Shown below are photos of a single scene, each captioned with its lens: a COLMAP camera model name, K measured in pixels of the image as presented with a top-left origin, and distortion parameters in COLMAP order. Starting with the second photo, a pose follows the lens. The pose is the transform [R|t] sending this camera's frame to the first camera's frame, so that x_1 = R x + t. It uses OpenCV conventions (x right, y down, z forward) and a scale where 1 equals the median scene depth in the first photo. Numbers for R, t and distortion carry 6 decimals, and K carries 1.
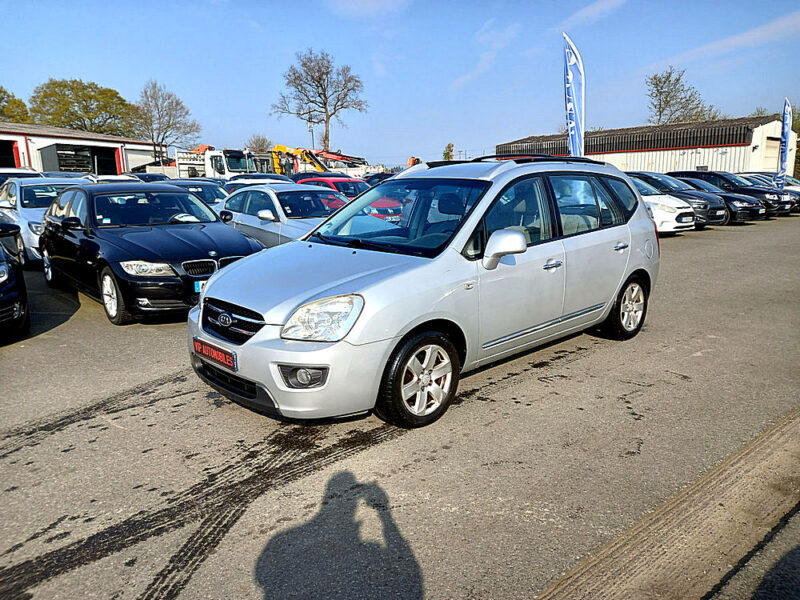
lens RADIAL K [[577.1, 0, 408.4], [0, 577.1, 300.7], [0, 0, 1]] dist [0.079160, -0.070703]
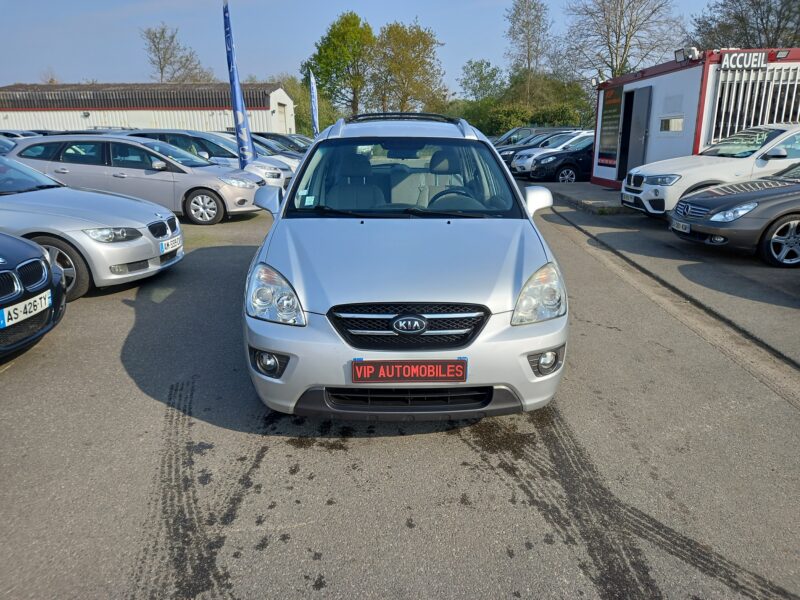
lens RADIAL K [[577.1, 0, 408.4], [0, 577.1, 300.7], [0, 0, 1]] dist [0.079160, -0.070703]
pose [[0.687570, -0.192228, 0.700212, -0.080201], [0.146753, 0.981209, 0.125267, -0.008910], [-0.711134, 0.016628, 0.702860, 0.044511]]
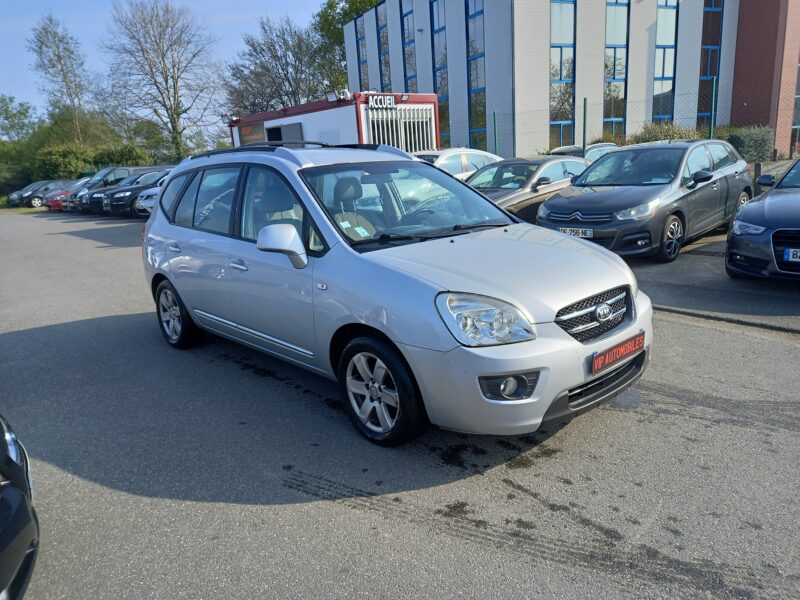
lens RADIAL K [[577.1, 0, 408.4], [0, 577.1, 300.7], [0, 0, 1]] dist [0.079160, -0.070703]
pose [[0.031803, -0.230965, 0.972442, -0.109520], [0.265045, 0.940051, 0.214604, -0.023111], [-0.963711, 0.250916, 0.091113, 0.113978]]
